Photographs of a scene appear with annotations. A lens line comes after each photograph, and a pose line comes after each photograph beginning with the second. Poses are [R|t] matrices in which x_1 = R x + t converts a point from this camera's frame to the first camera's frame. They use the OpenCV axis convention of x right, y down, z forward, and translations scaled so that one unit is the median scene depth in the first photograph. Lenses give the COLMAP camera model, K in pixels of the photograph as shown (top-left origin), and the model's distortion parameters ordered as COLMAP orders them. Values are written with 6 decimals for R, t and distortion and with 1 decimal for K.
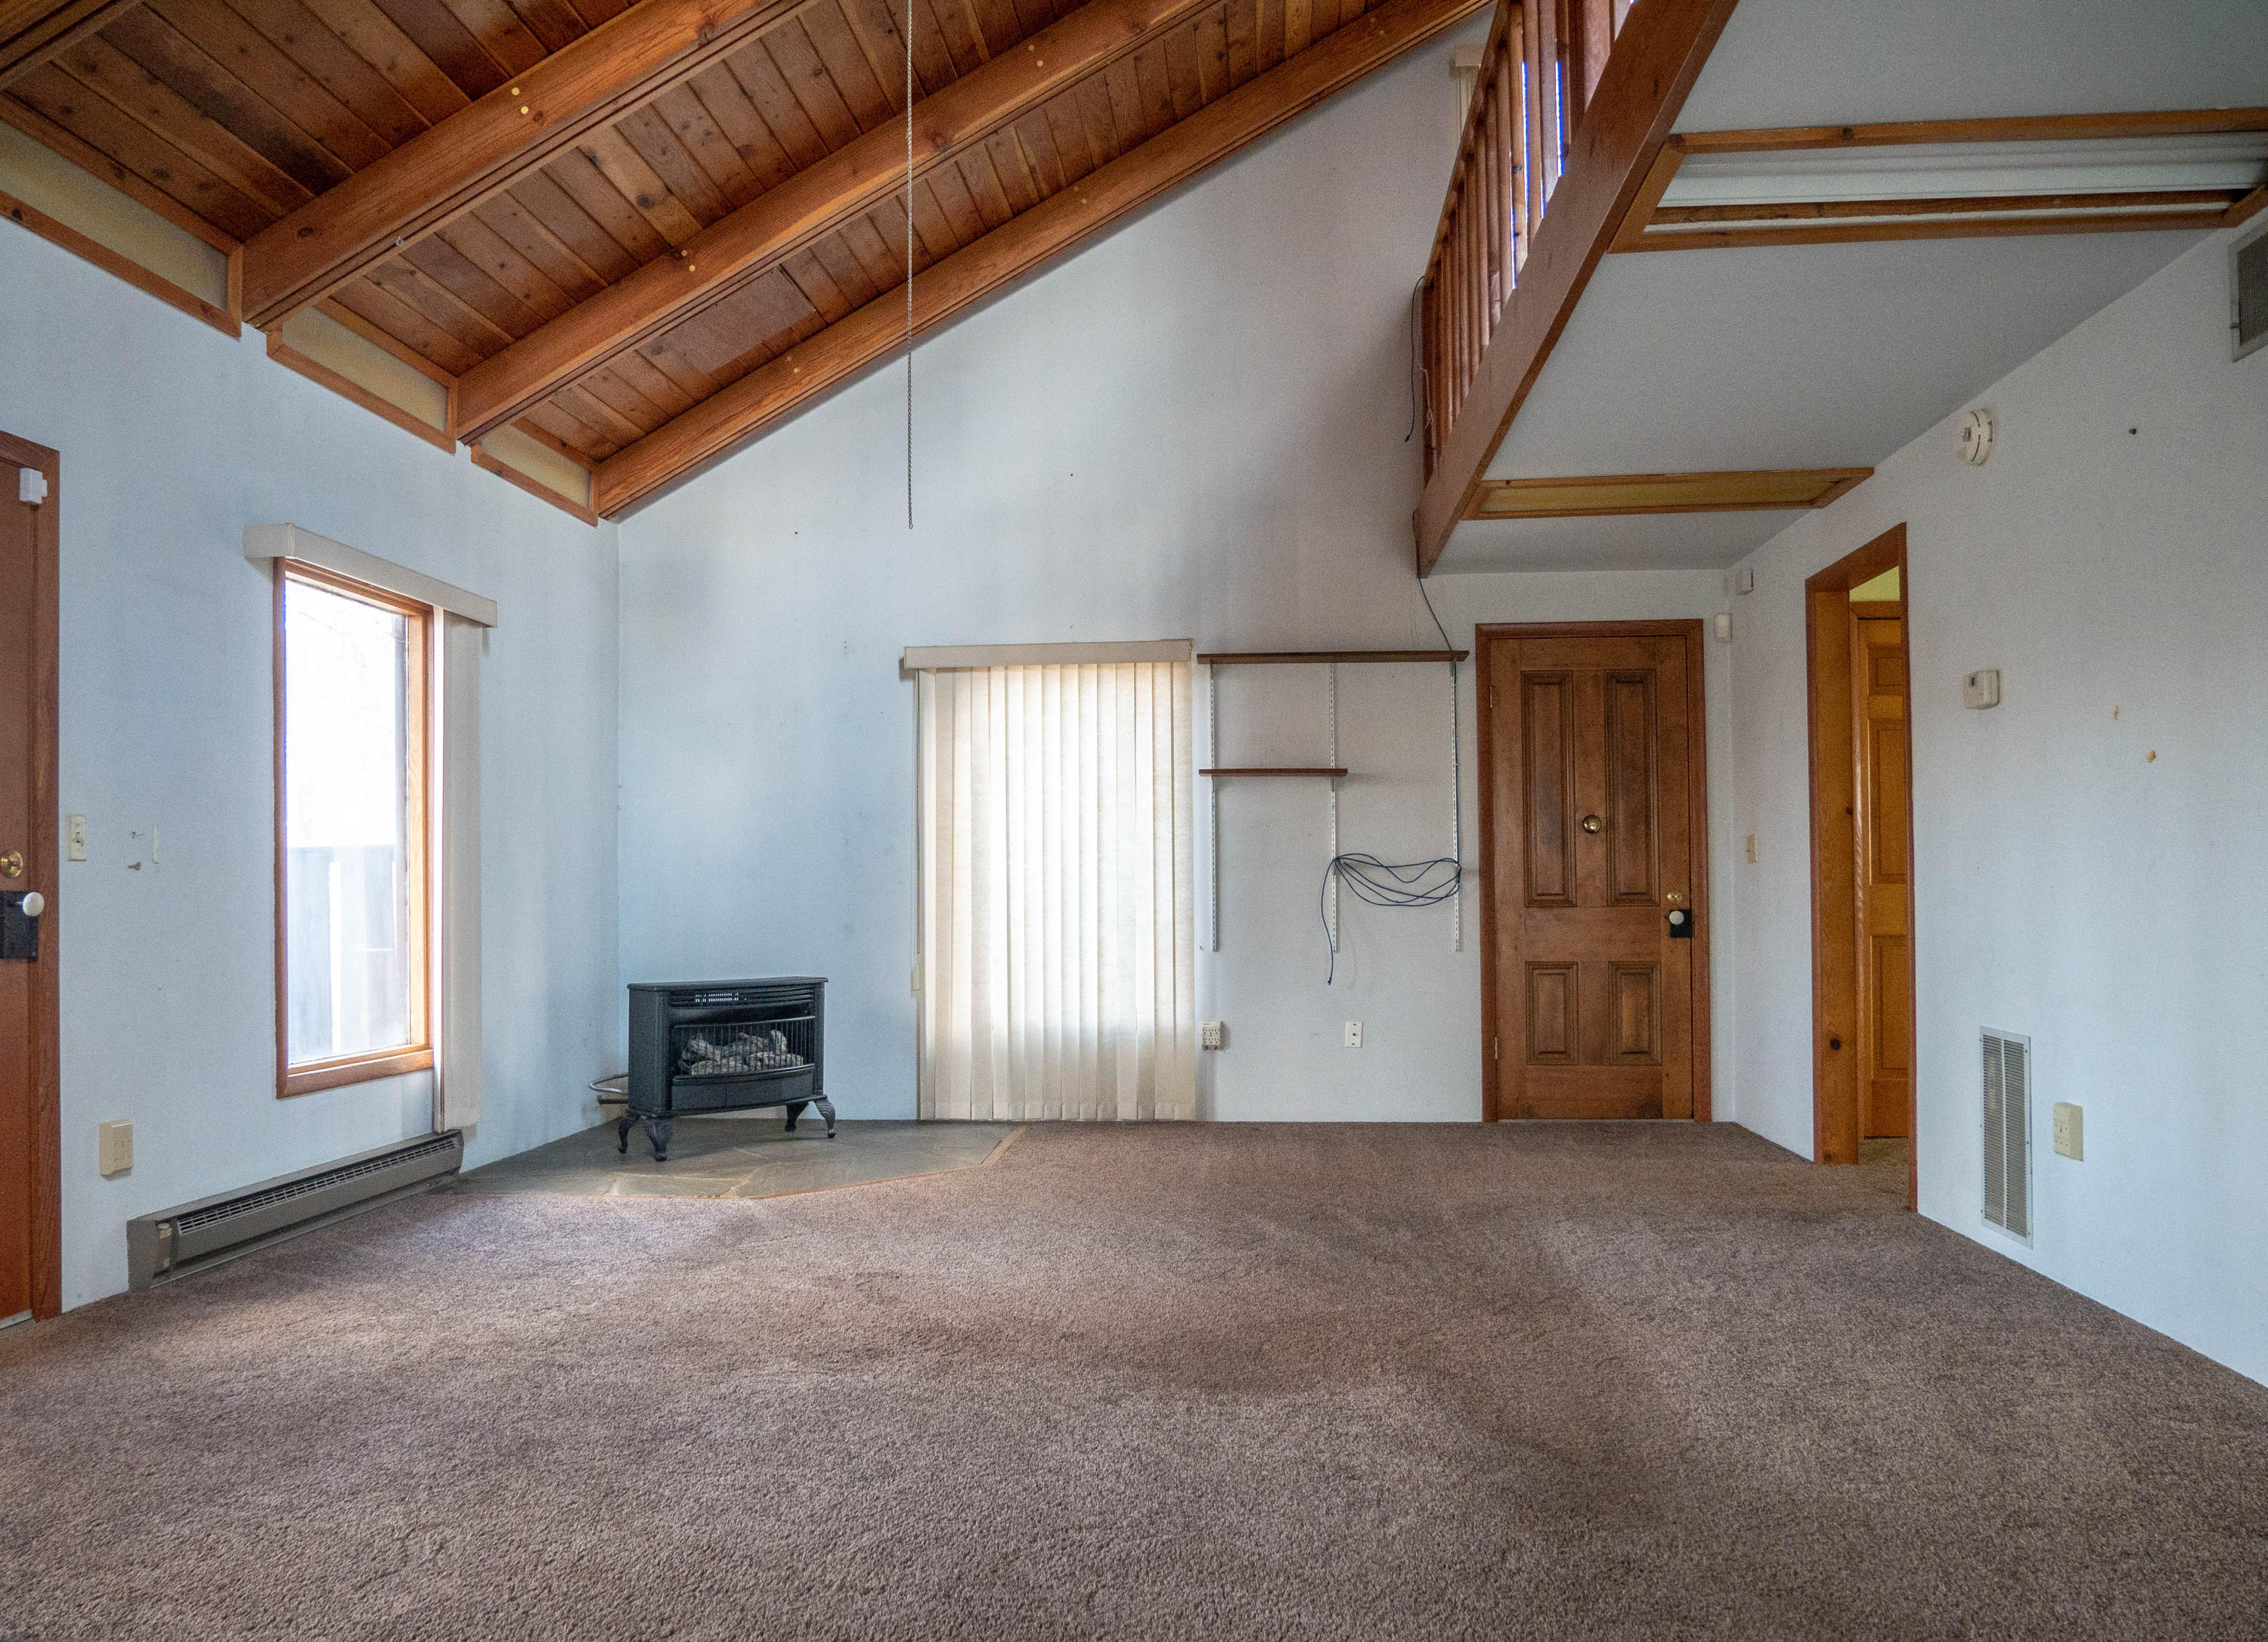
lens RADIAL K [[1626.9, 0, 1135.4], [0, 1626.9, 849.5], [0, 0, 1]] dist [-0.041898, 0.010873]
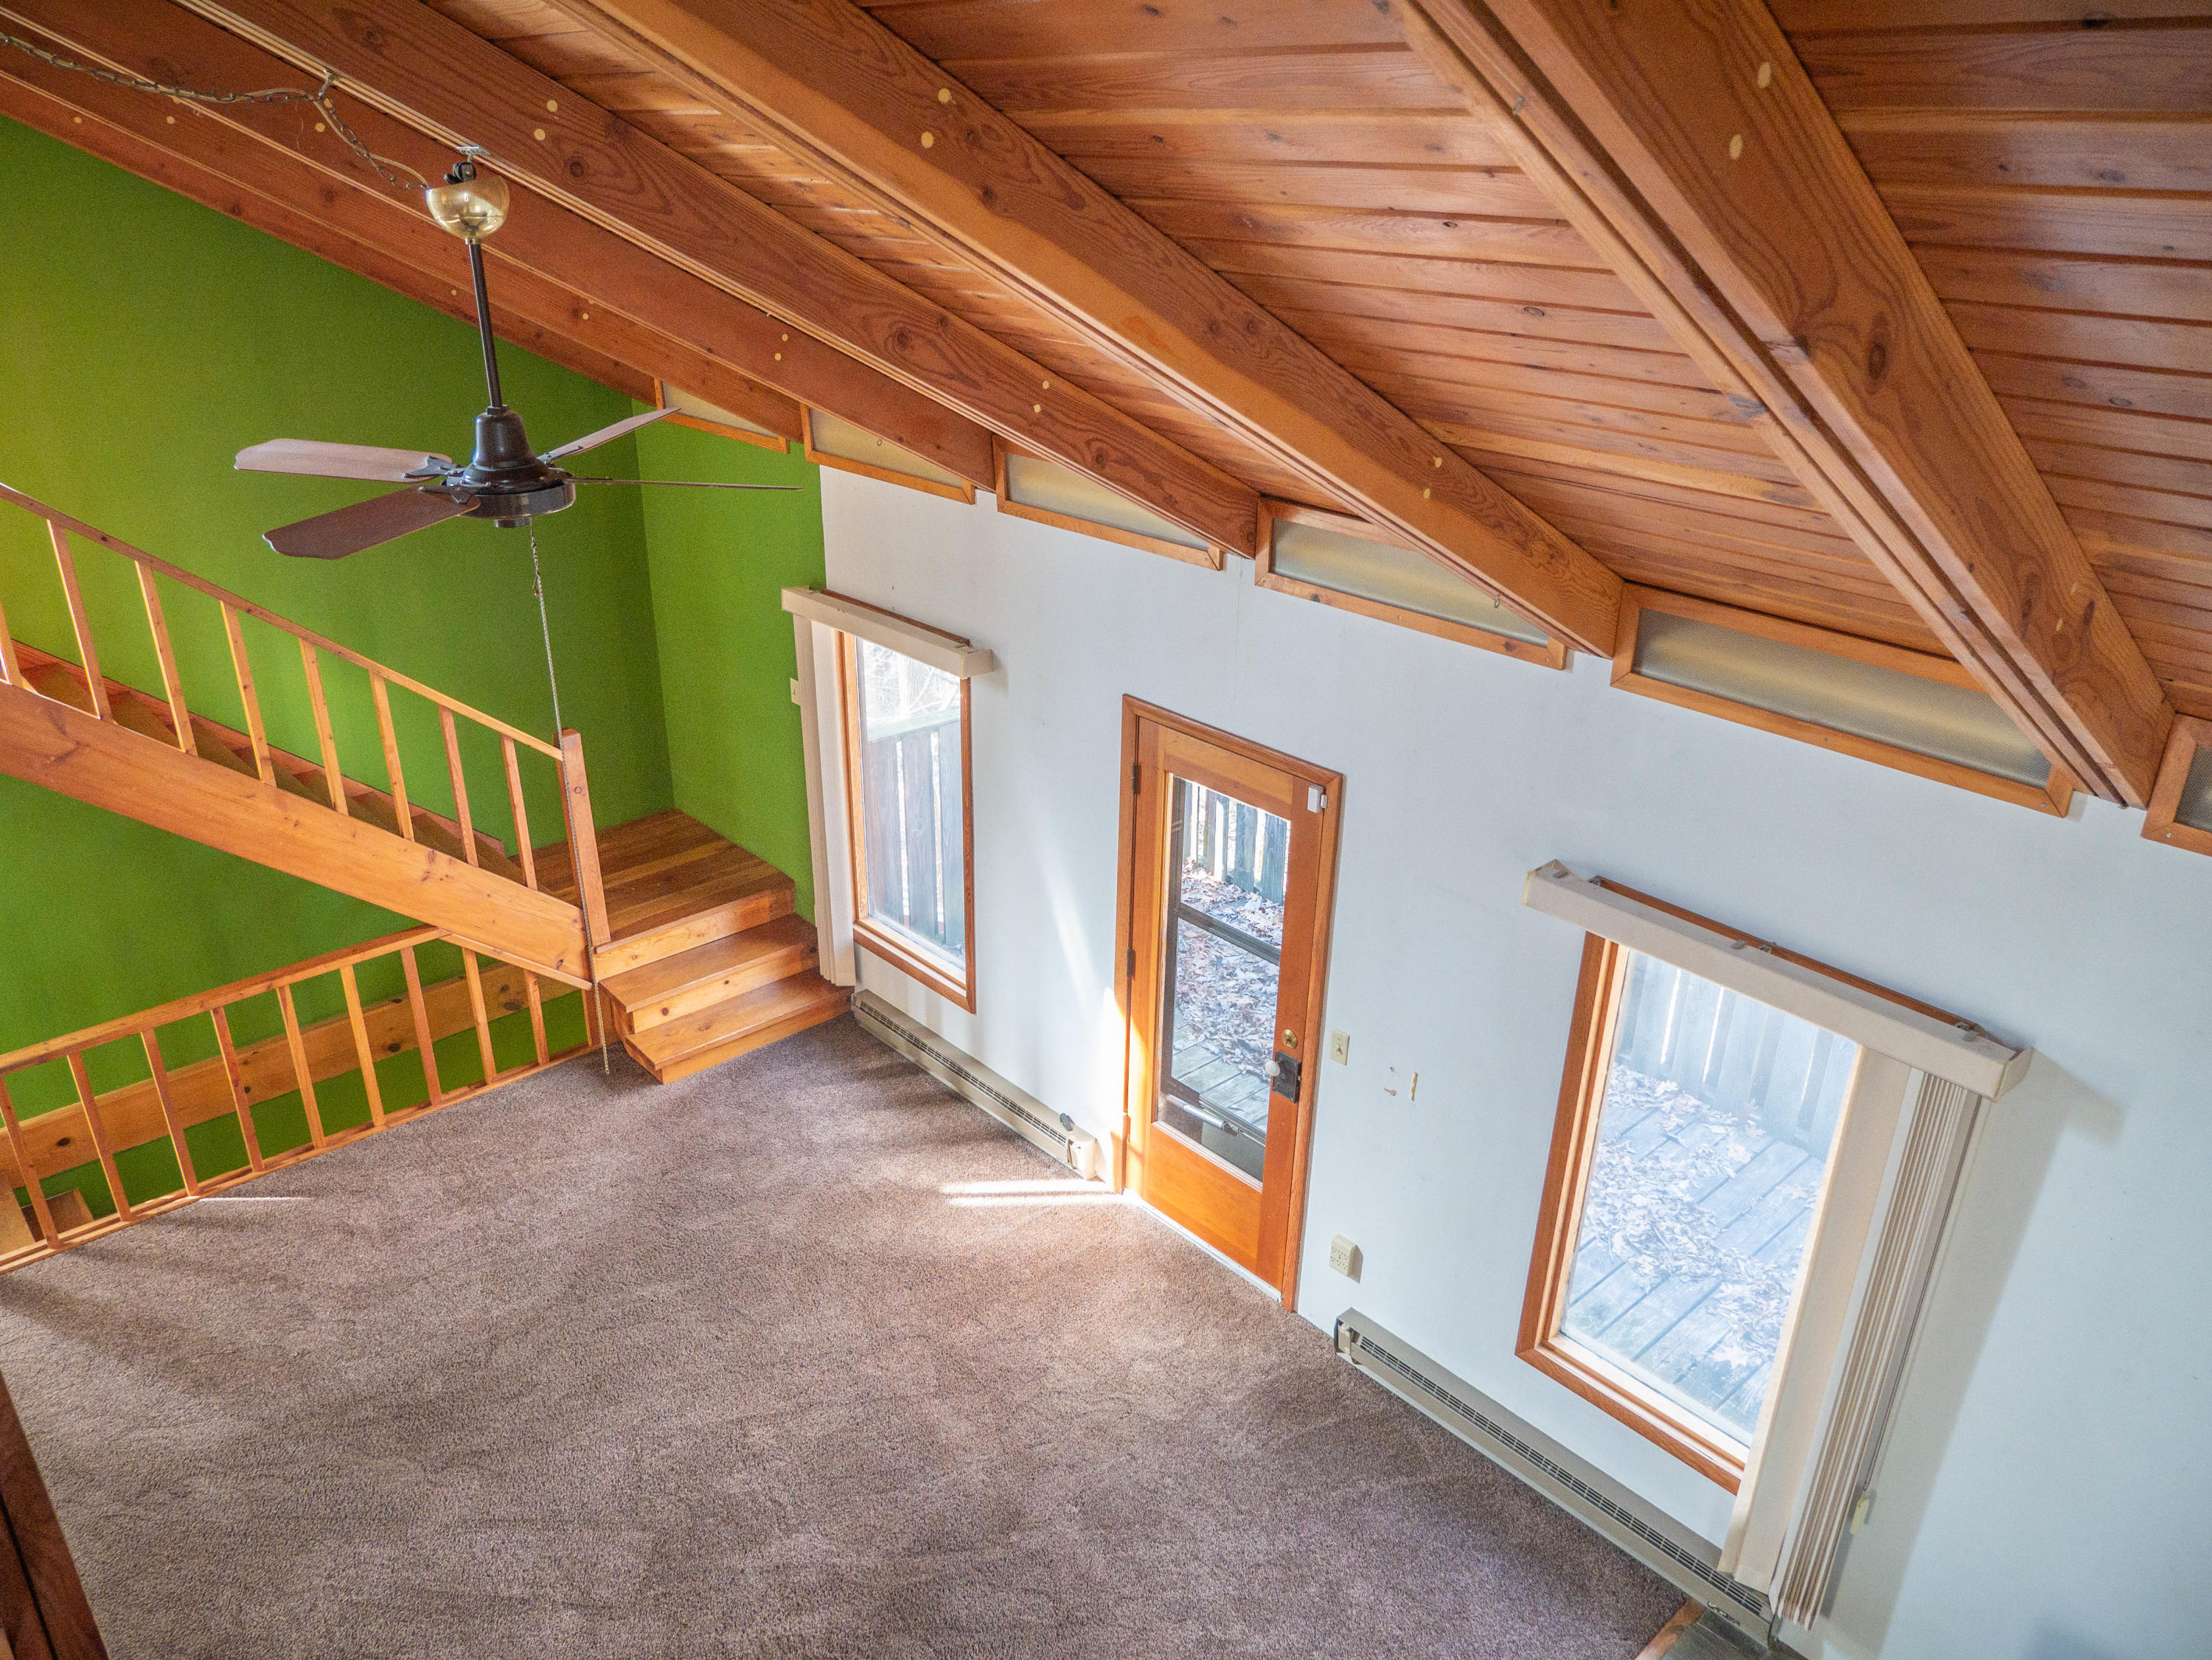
lens RADIAL K [[1581.9, 0, 1106.0], [0, 1581.9, 830.0], [0, 0, 1]] dist [-0.064860, 0.050684]
pose [[-0.683084, 0.297473, -0.667013, 0.169889], [0.011064, 0.917401, 0.397810, -0.403003], [0.730256, 0.264358, -0.629953, 0.944797]]
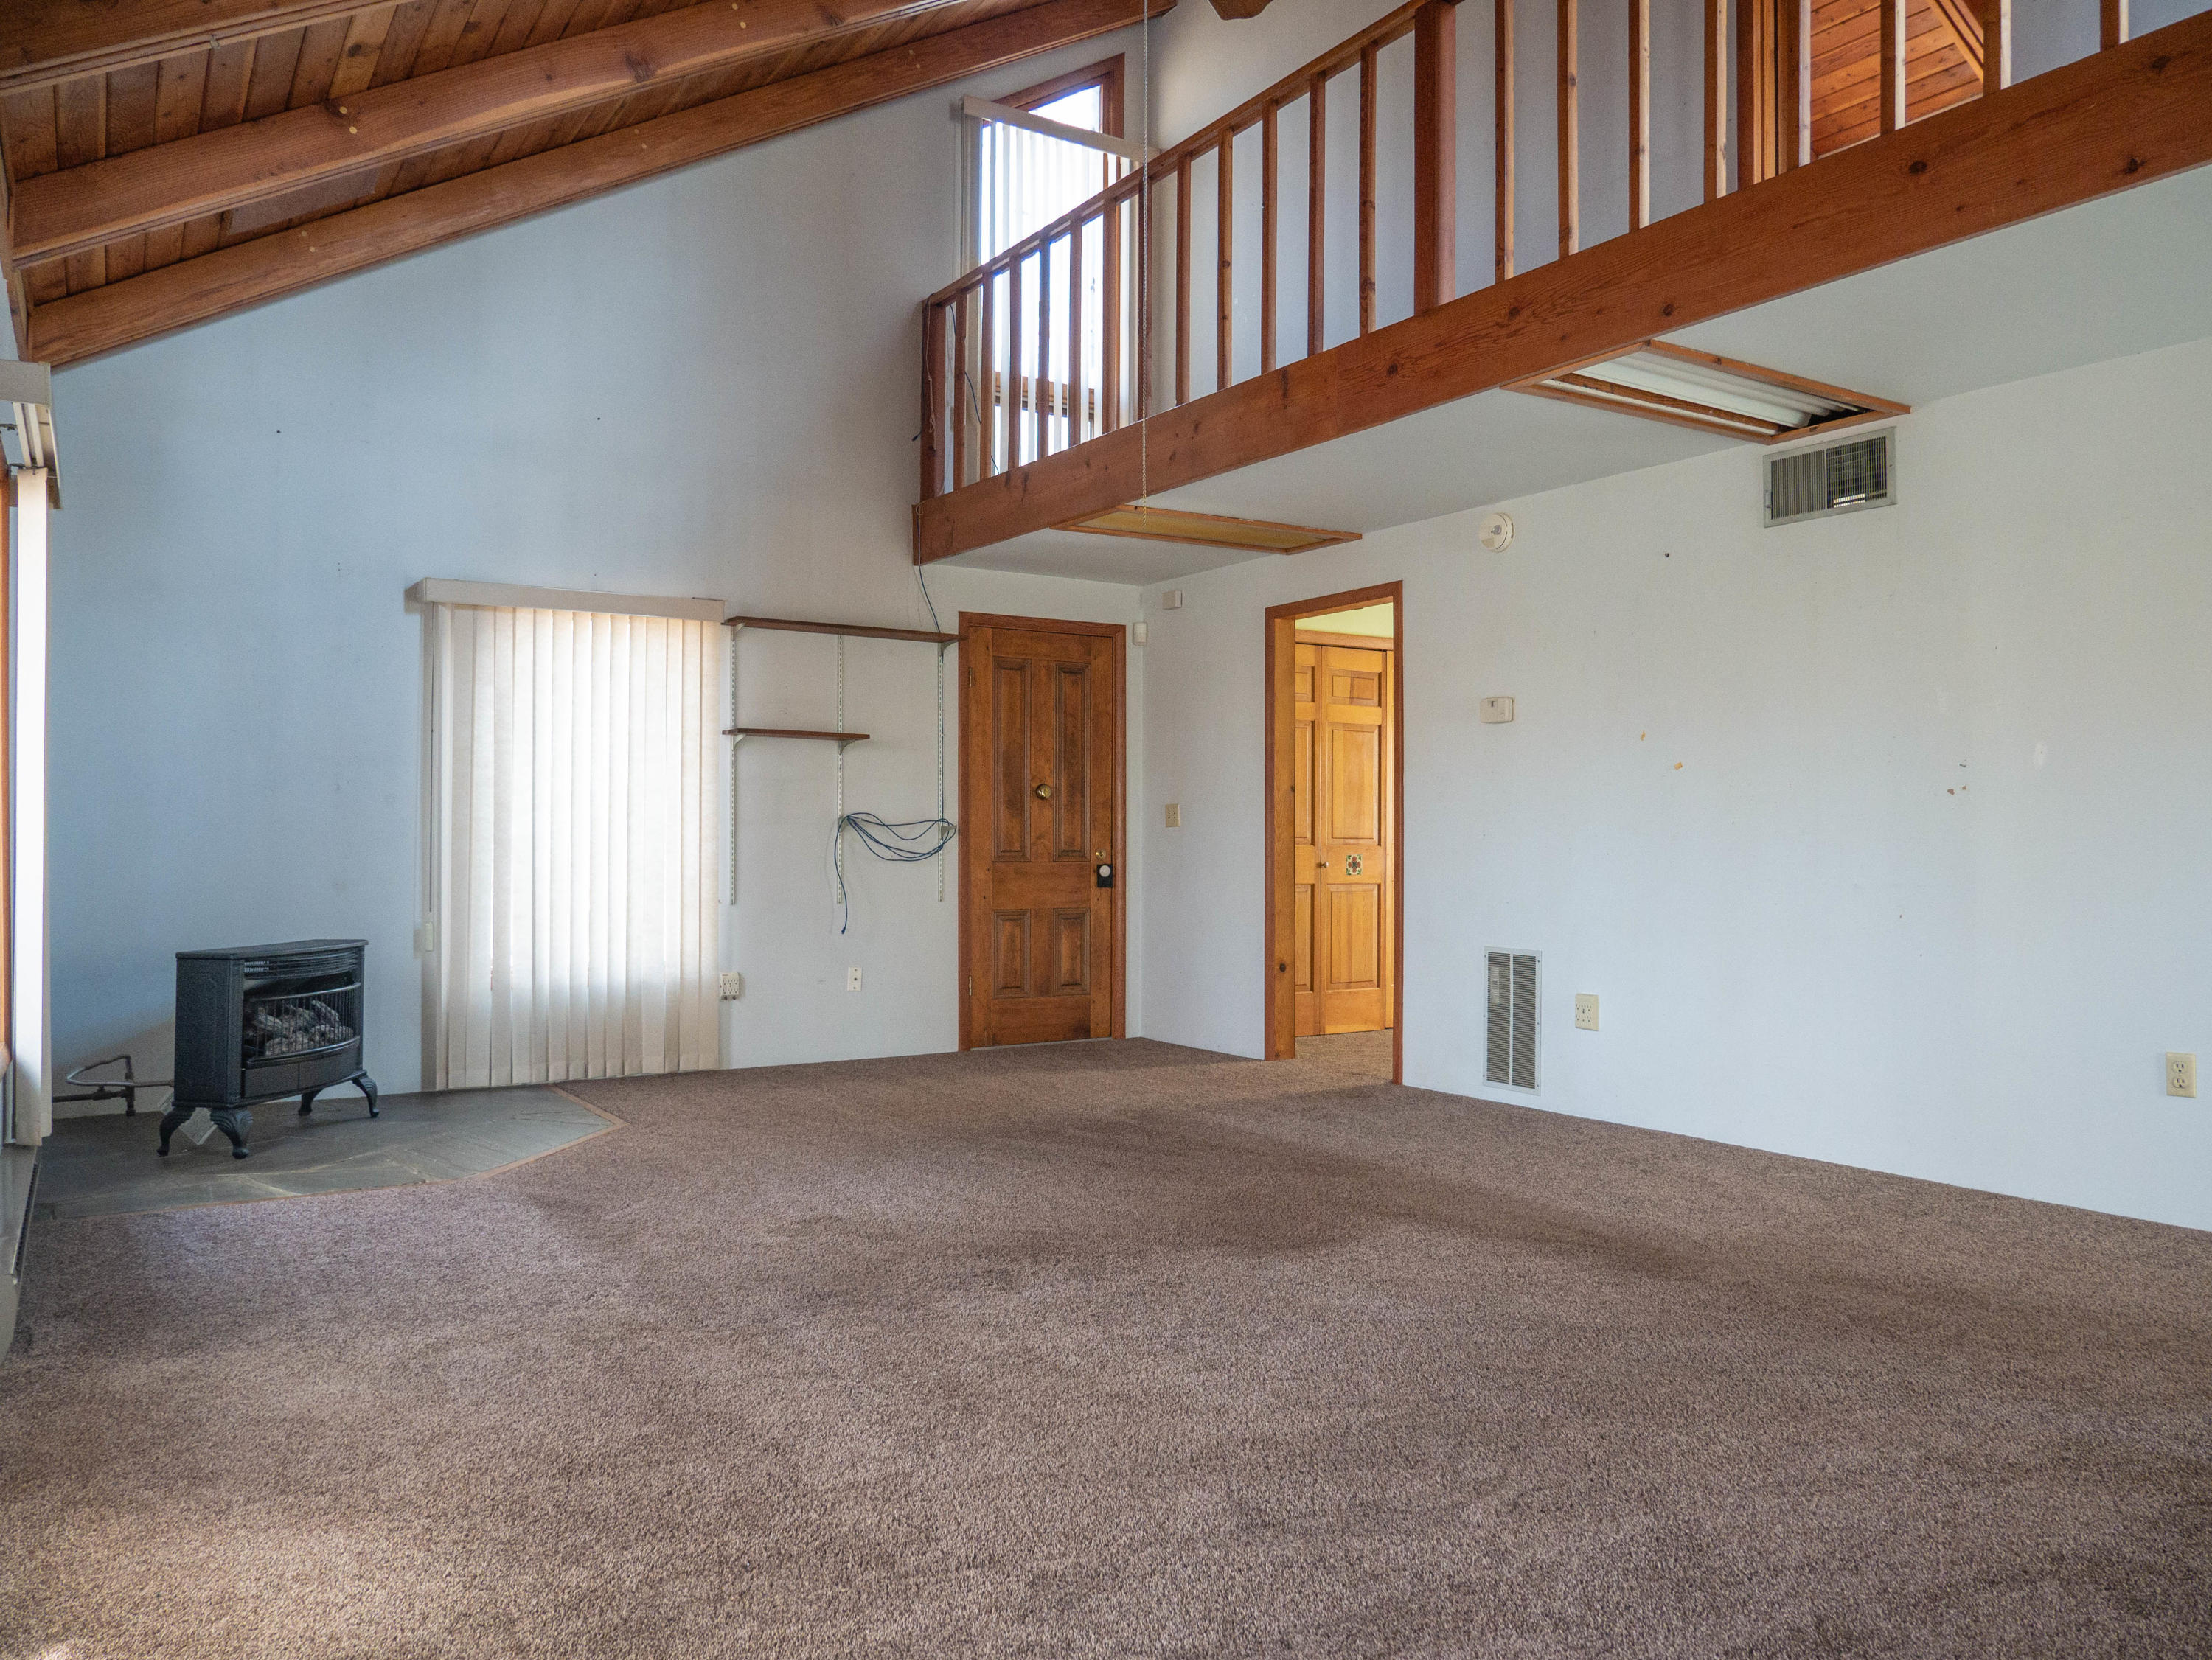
lens RADIAL K [[1581.9, 0, 1106.0], [0, 1581.9, 830.0], [0, 0, 1]] dist [-0.064860, 0.050684]
pose [[0.792326, 0.013014, 0.609959, -0.387495], [-0.022172, 0.999726, 0.007471, 0.002659], [-0.609695, -0.019443, 0.792398, 0.066300]]
